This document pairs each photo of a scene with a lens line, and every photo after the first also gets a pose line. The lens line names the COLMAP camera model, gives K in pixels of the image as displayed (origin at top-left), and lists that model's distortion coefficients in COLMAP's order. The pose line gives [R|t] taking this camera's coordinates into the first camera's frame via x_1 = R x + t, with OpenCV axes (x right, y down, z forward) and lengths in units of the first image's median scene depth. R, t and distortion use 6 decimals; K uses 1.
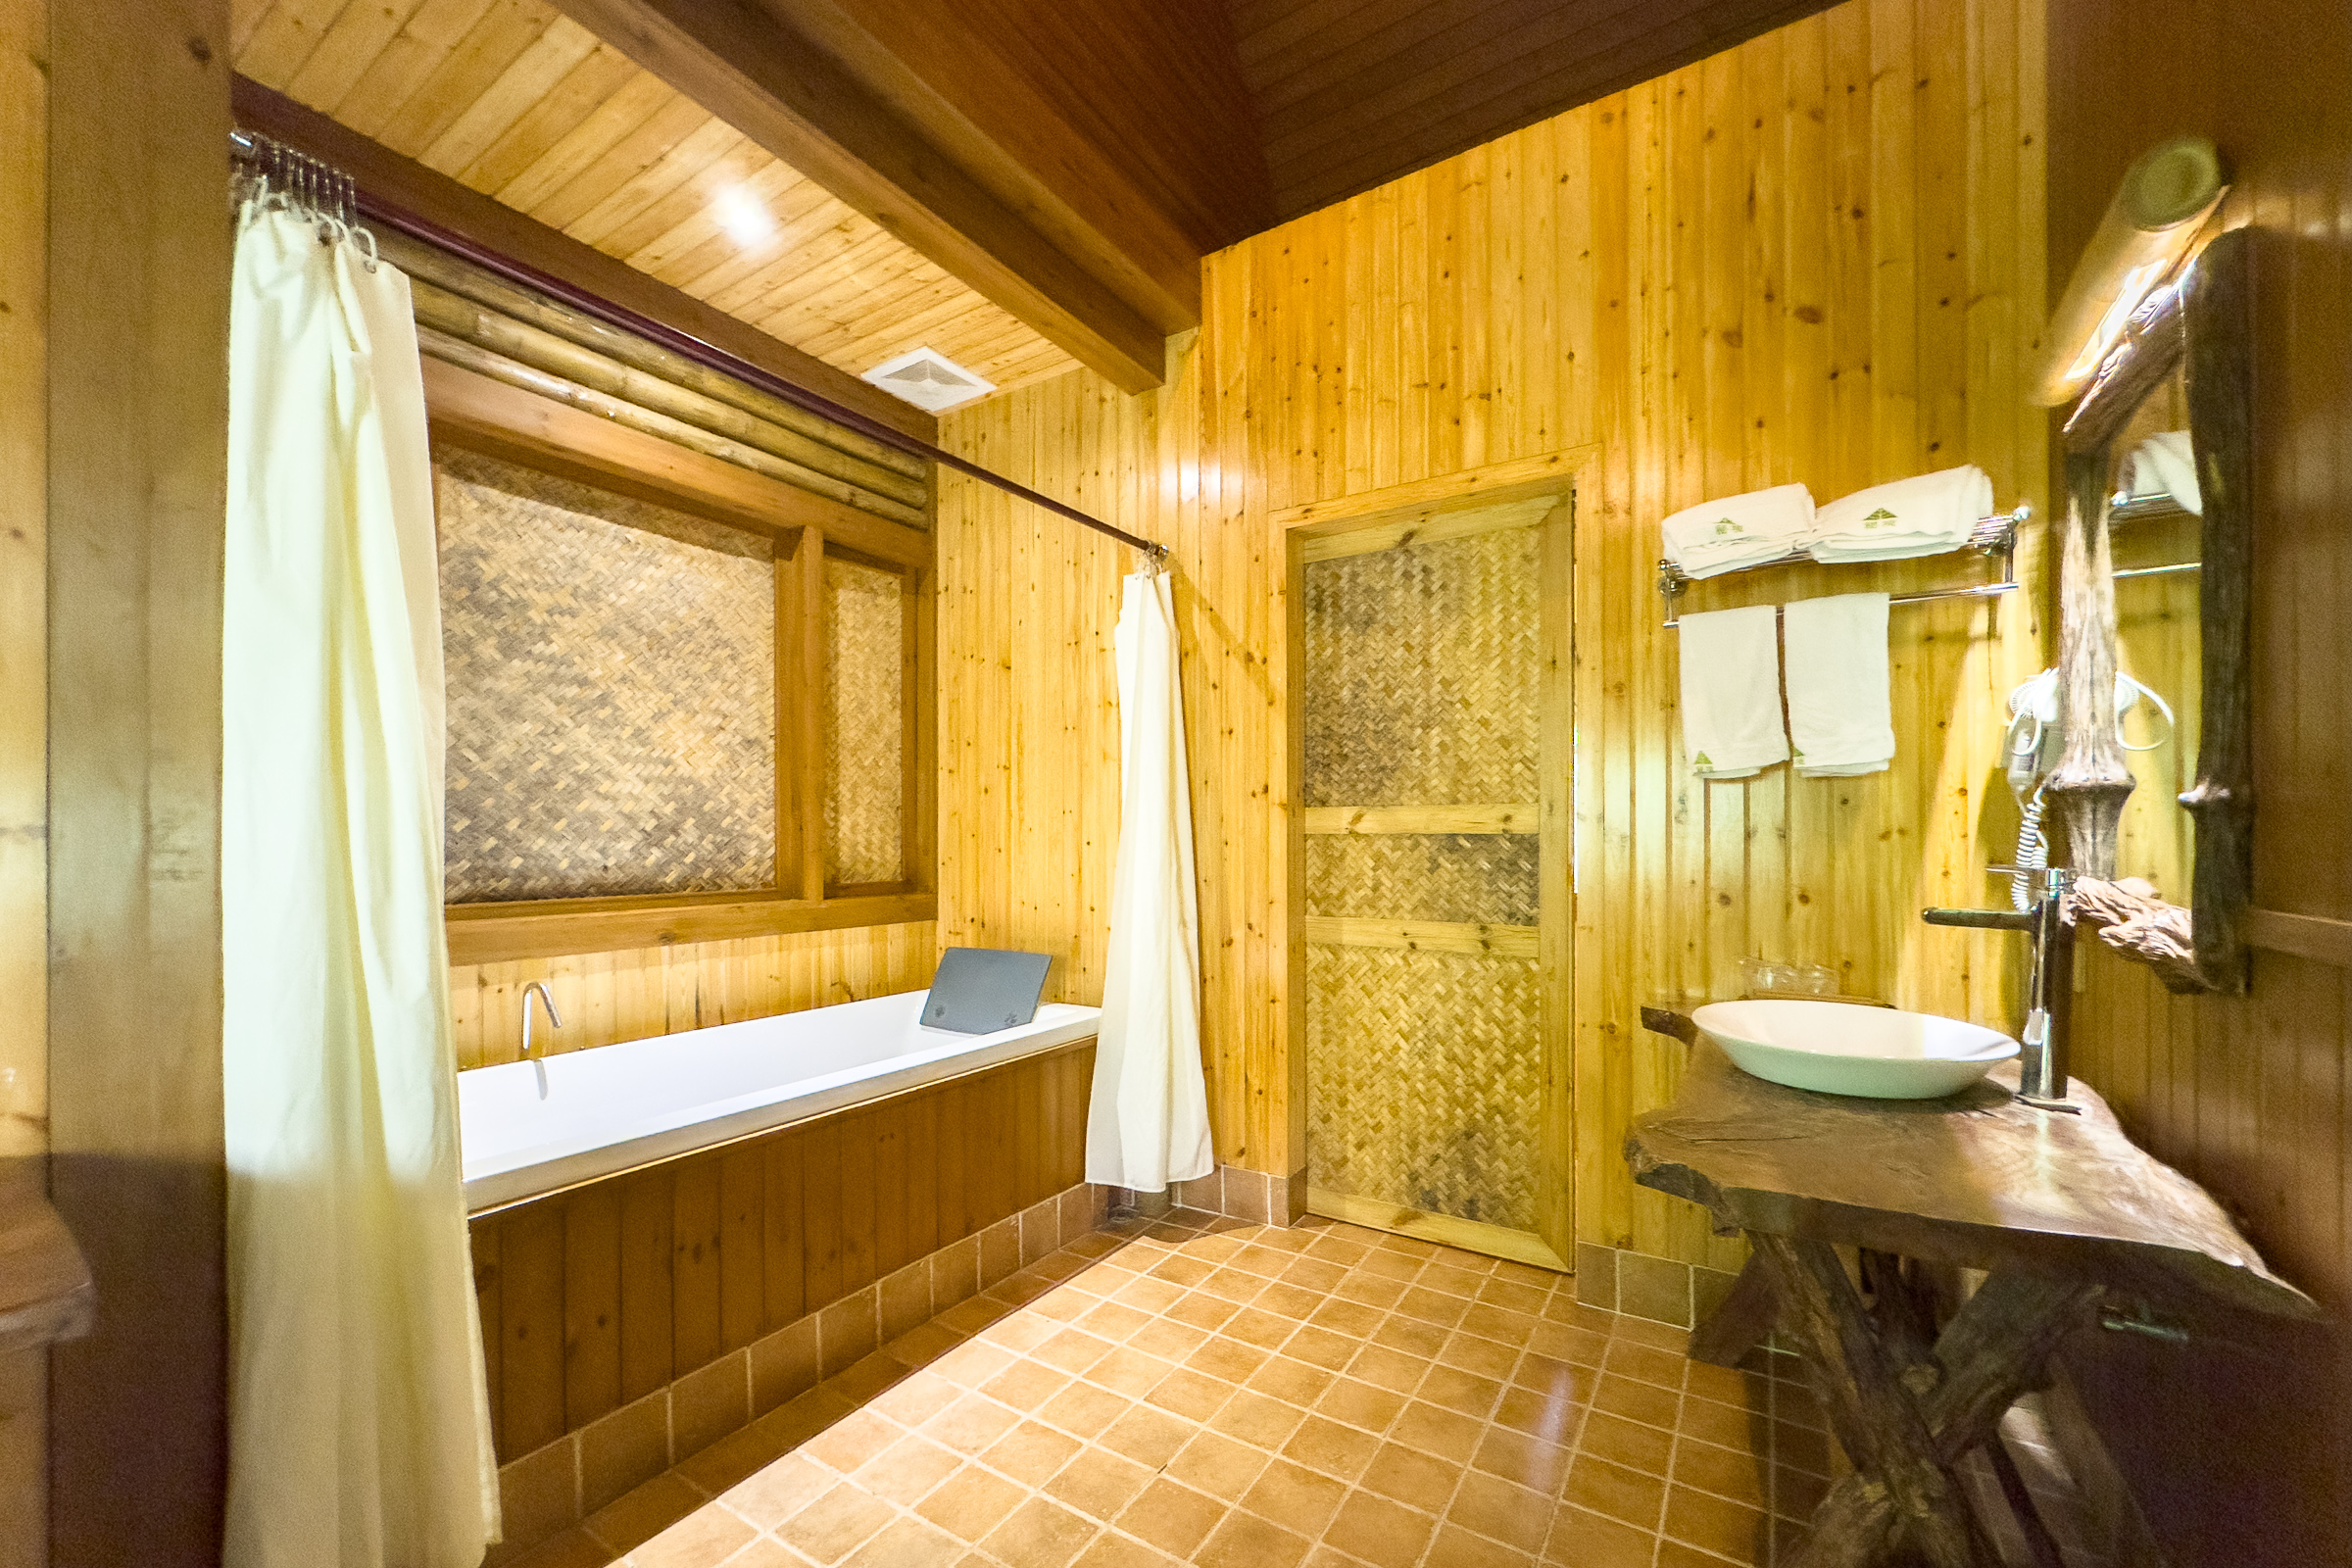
lens RADIAL K [[944.1, 0, 1172.2], [0, 944.1, 864.2], [0, 0, 1]] dist [-0.000584, 0.000116]
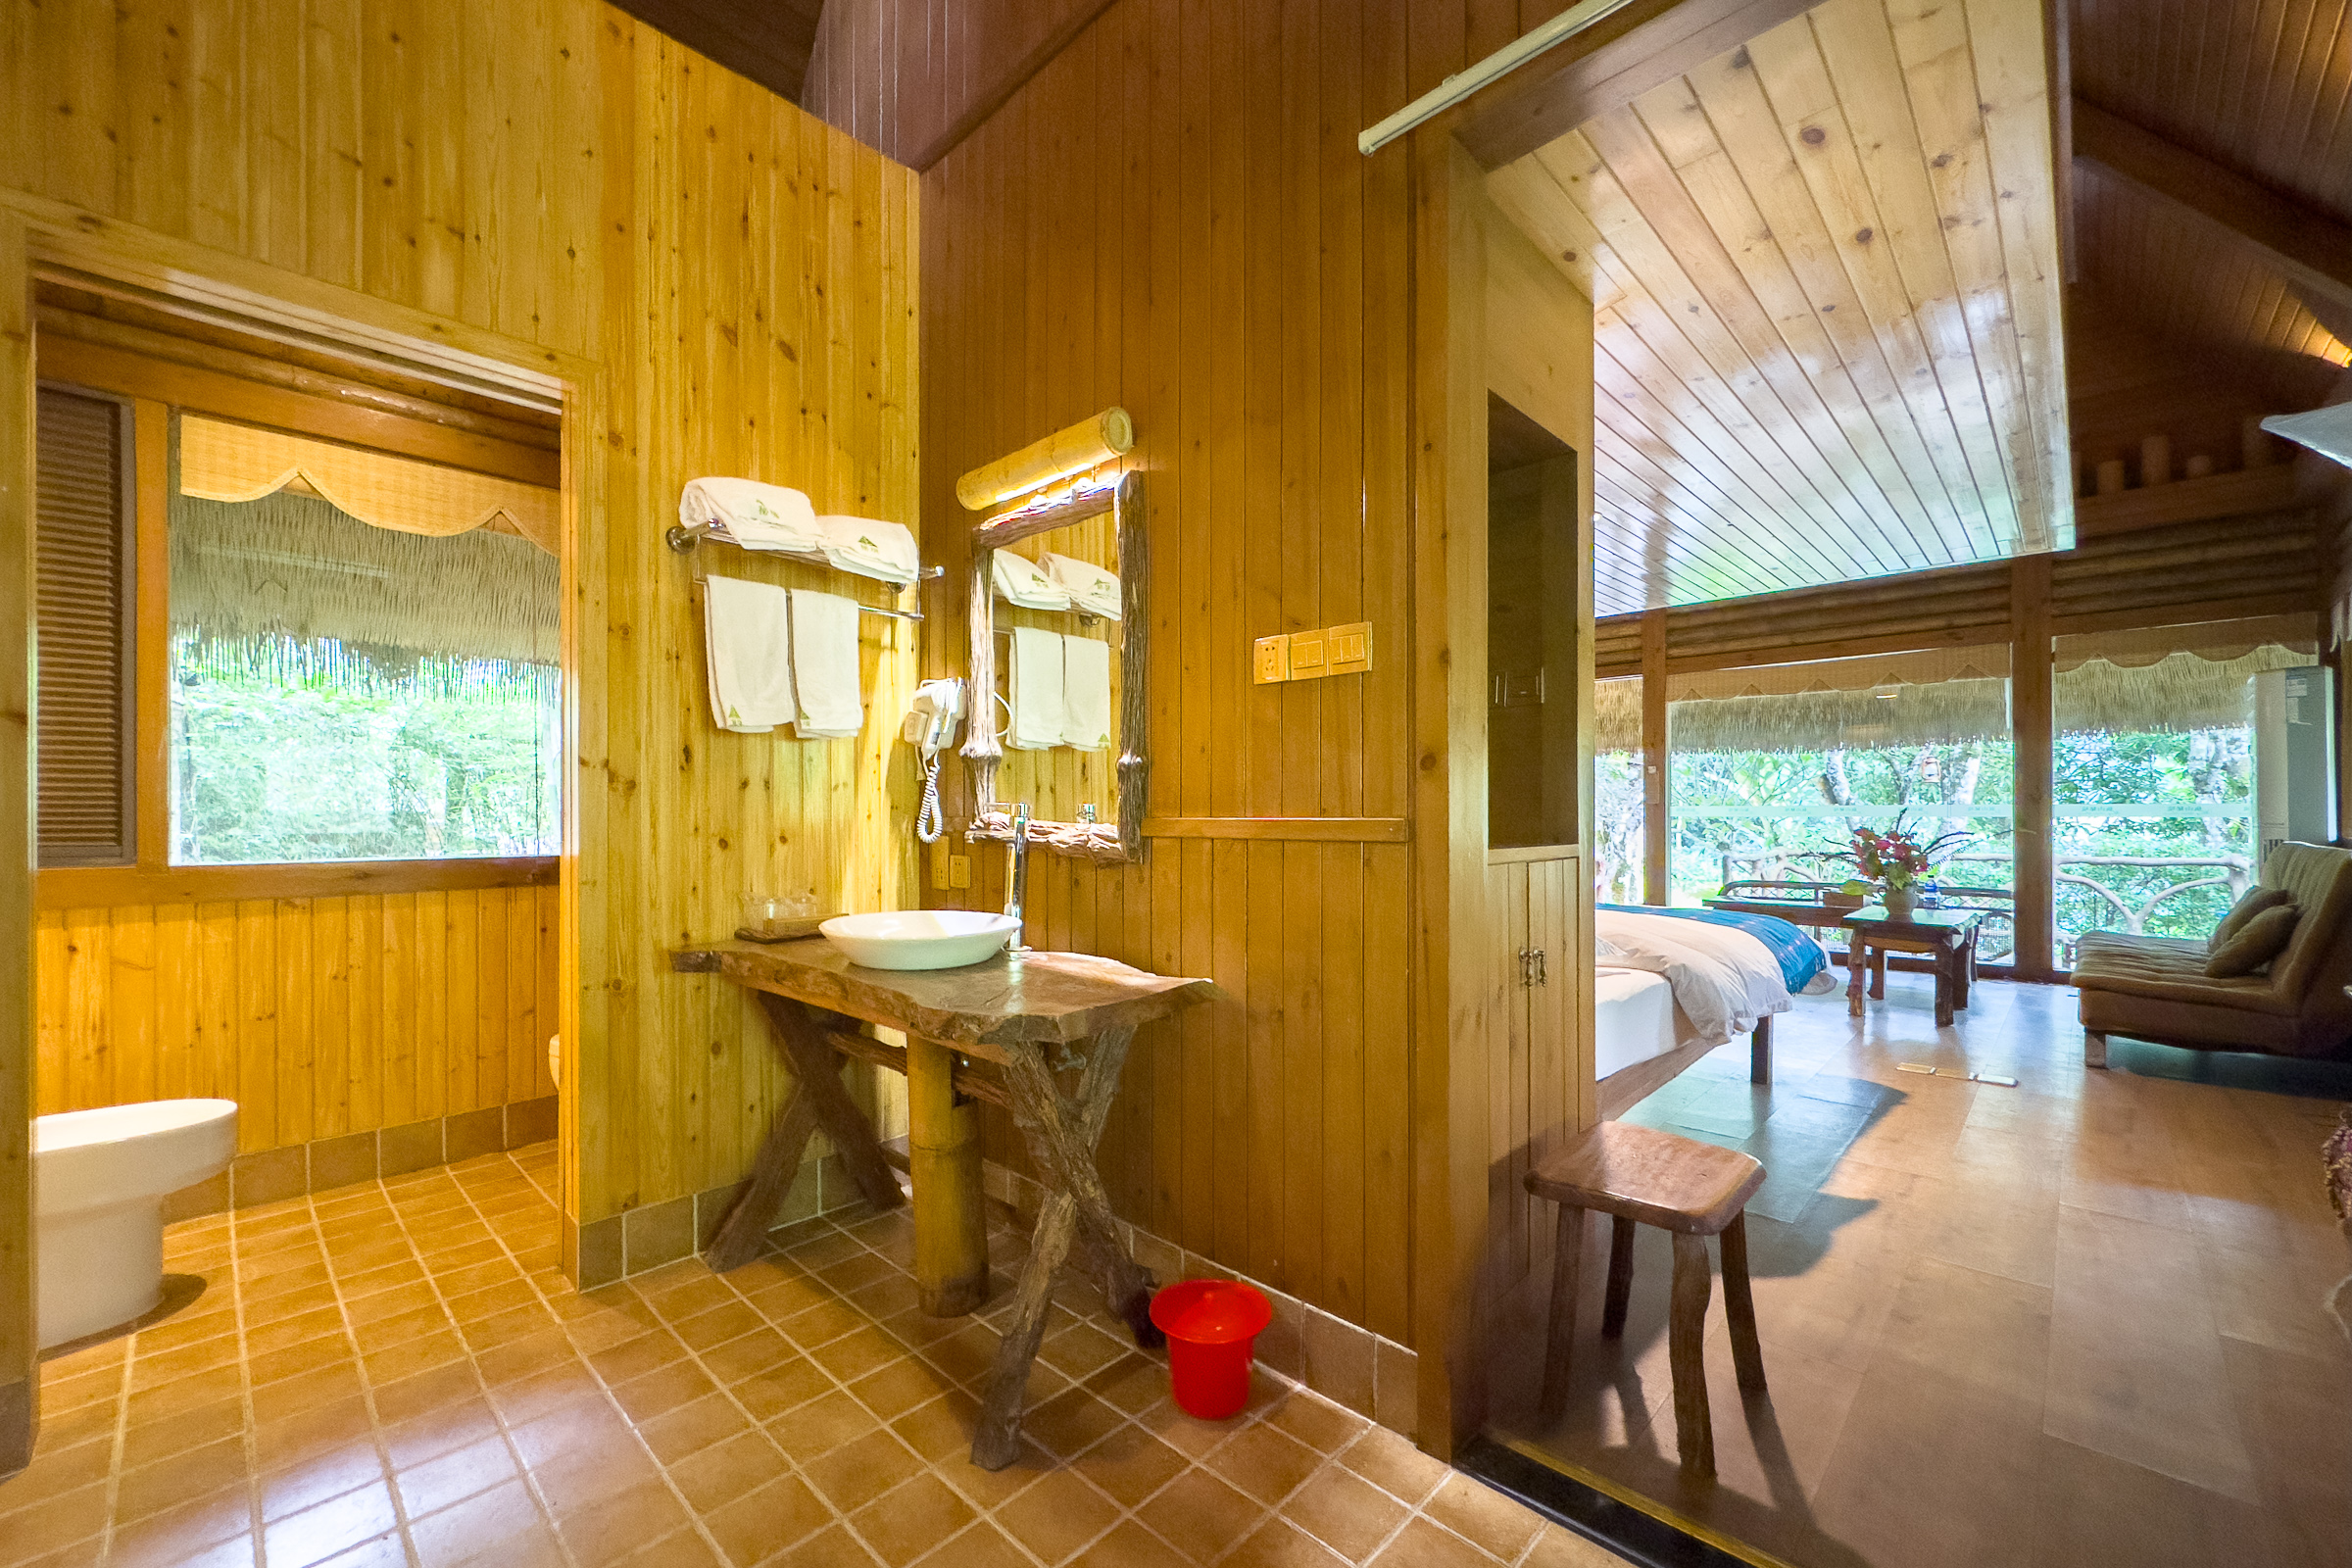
lens RADIAL K [[930.2, 0, 1172.3], [0, 930.2, 847.6], [0, 0, 1]] dist [-0.000709, -0.000223]
pose [[0.192552, -0.033980, 0.980698, -0.396376], [0.031803, 0.999091, 0.028373, 0.029644], [-0.980771, 0.025726, 0.193458, 0.297745]]
